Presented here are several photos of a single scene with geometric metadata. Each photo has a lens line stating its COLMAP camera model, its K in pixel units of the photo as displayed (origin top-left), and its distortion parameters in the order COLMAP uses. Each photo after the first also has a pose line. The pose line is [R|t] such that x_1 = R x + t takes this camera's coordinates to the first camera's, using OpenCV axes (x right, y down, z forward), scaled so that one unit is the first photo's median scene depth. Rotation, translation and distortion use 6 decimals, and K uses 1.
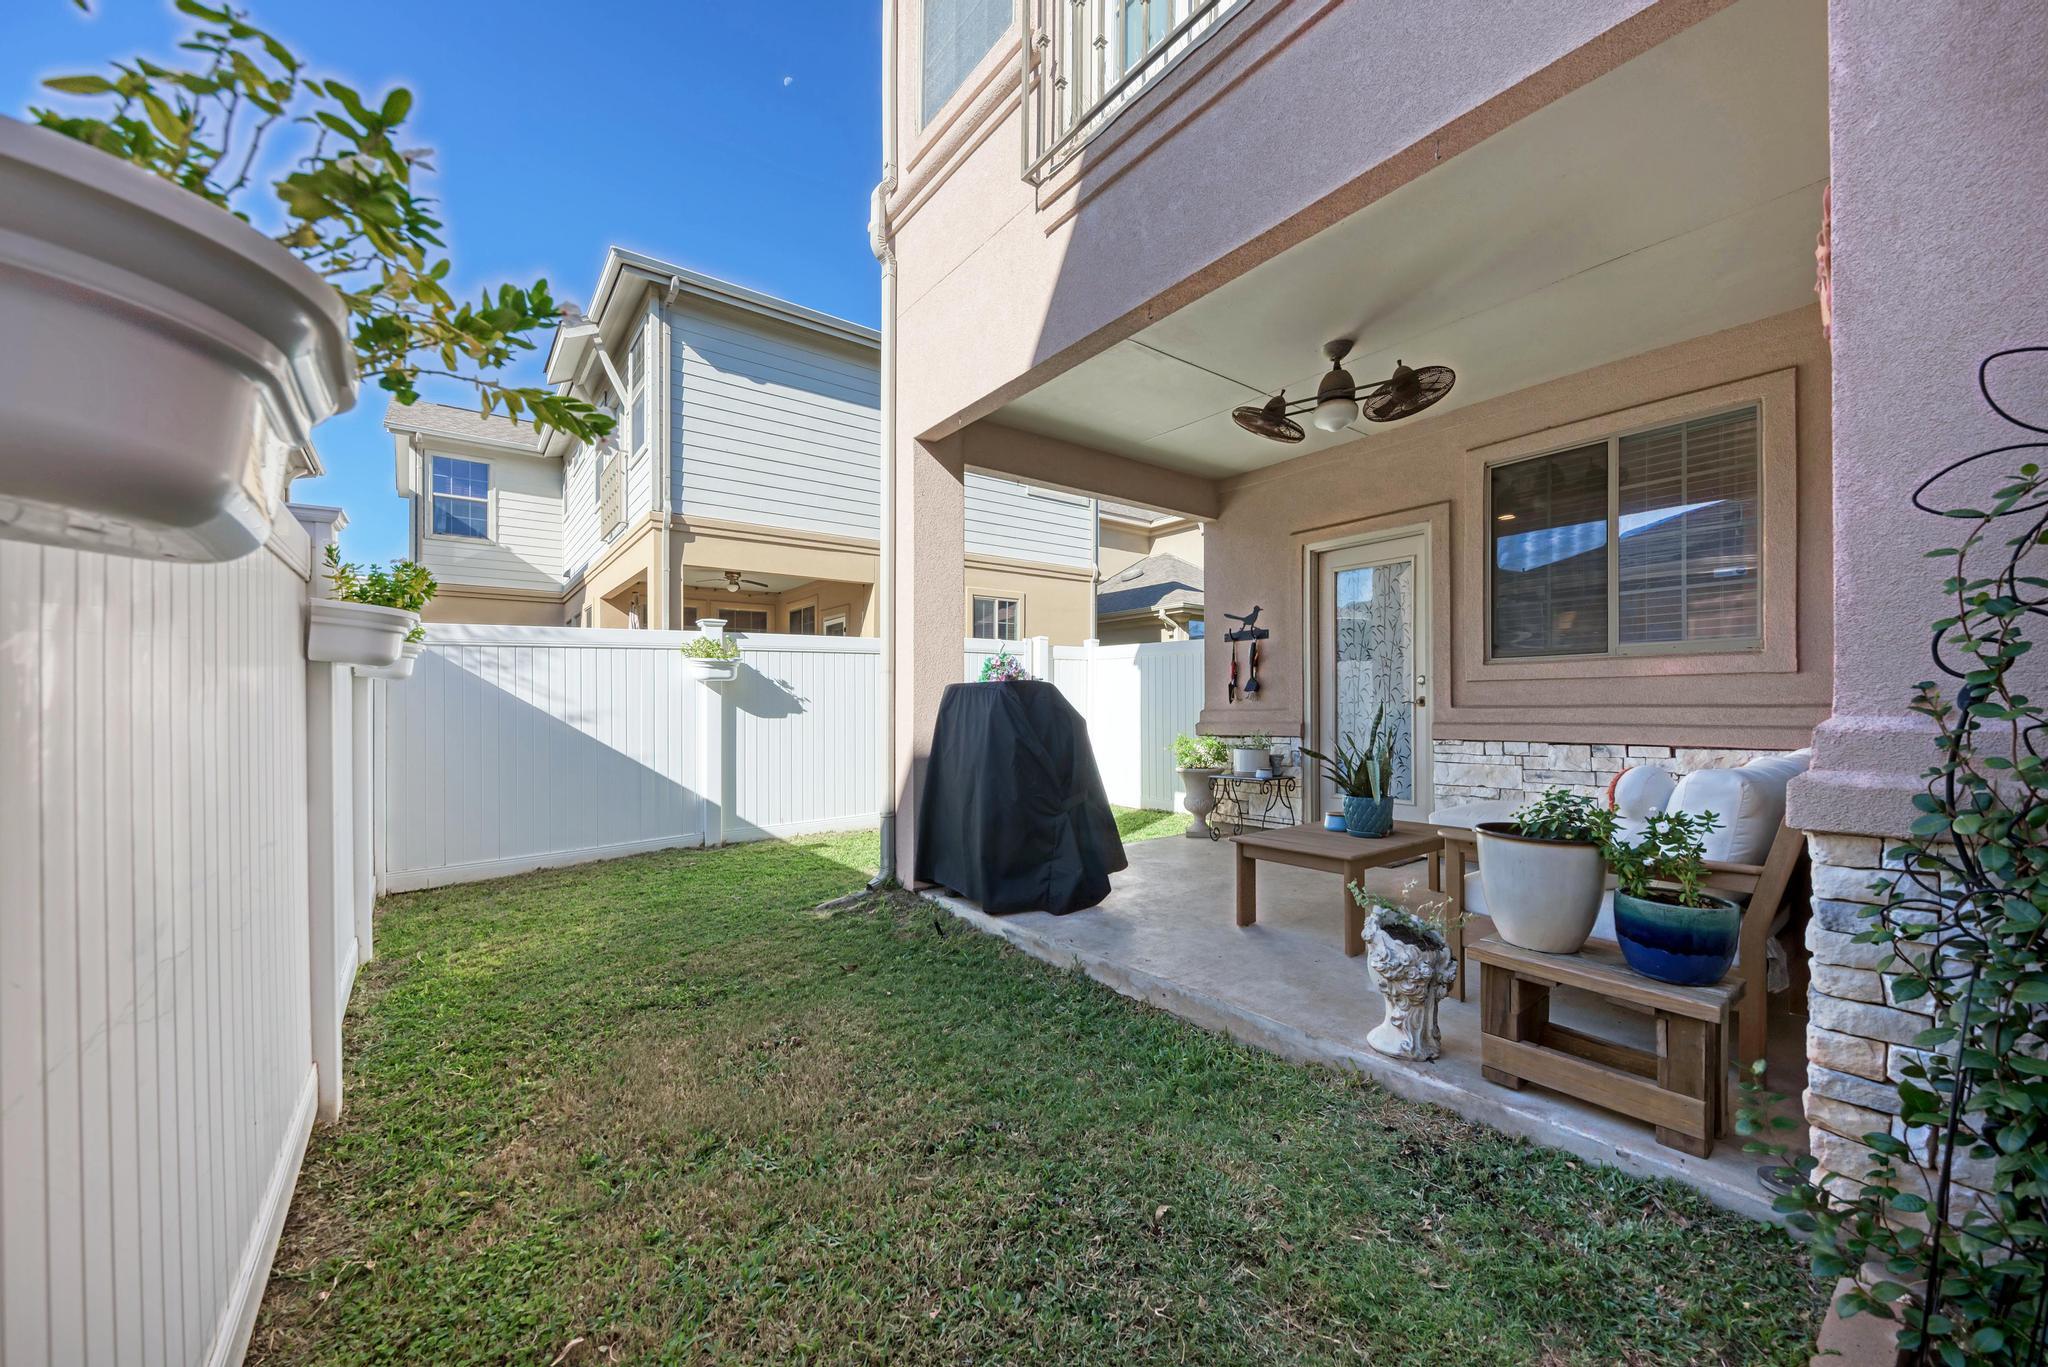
lens RADIAL K [[753.1, 0, 1026.7], [0, 753.1, 705.1], [0, 0, 1]] dist [0.016902, -0.007868]
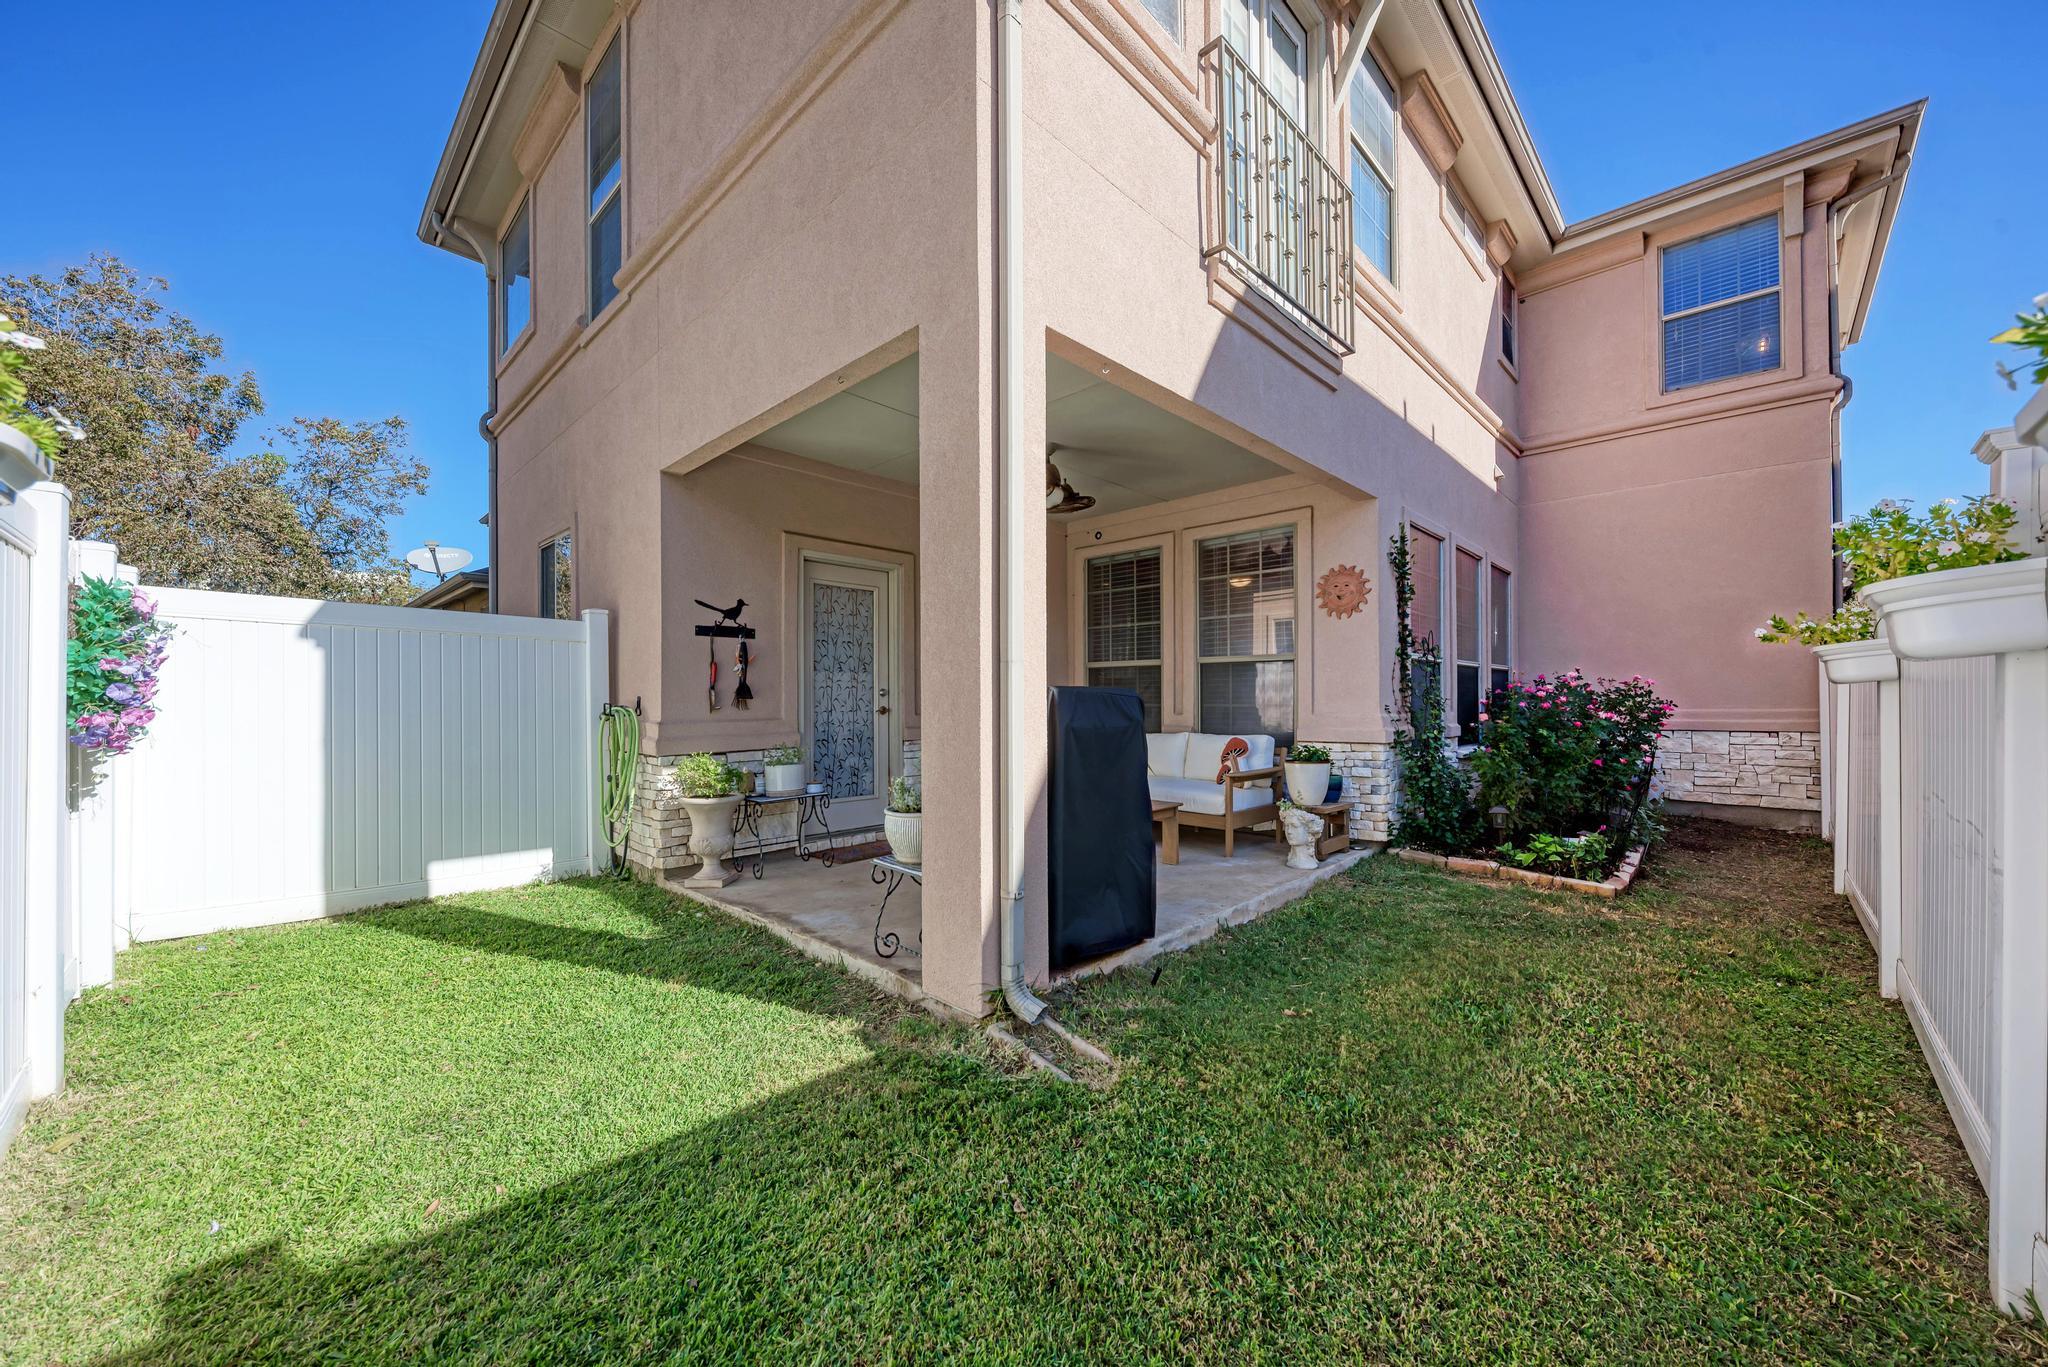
lens RADIAL K [[753.1, 0, 1026.7], [0, 753.1, 705.1], [0, 0, 1]] dist [0.016902, -0.007868]
pose [[-0.144911, 0.008140, 0.989411, -0.770113], [0.008585, 0.999939, -0.006969, -0.002543], [-0.989407, 0.007484, -0.144972, 1.047198]]
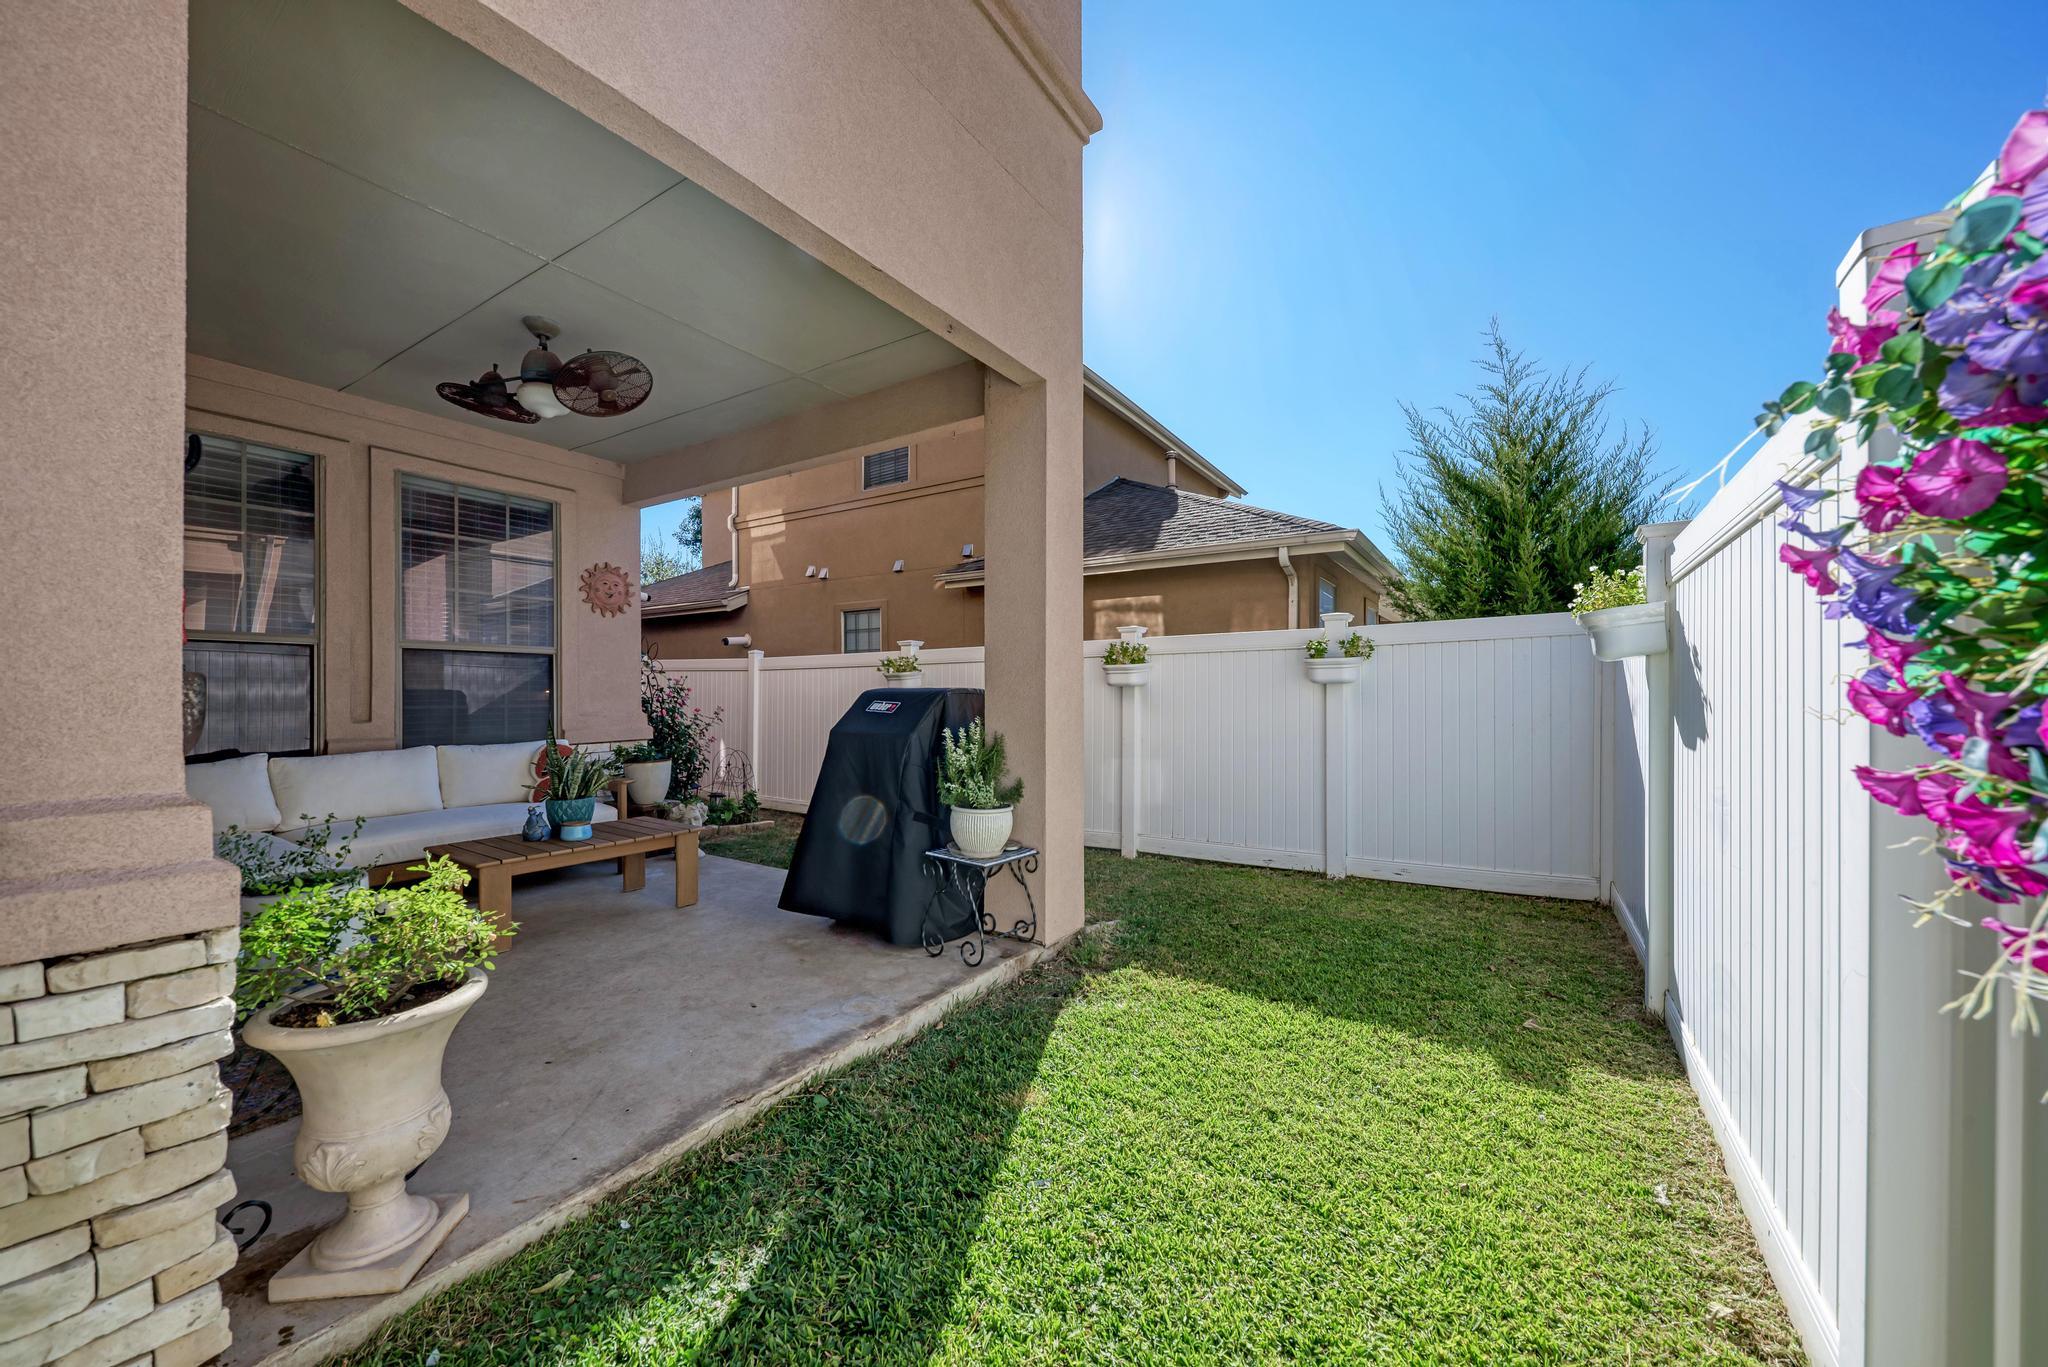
lens RADIAL K [[753.1, 0, 1026.7], [0, 753.1, 705.1], [0, 0, 1]] dist [0.016902, -0.007868]
pose [[-0.939519, 0.018177, -0.342015, 0.162155], [0.011280, 0.999691, 0.022144, -0.024514], [0.342312, 0.016947, -0.939433, 1.753496]]
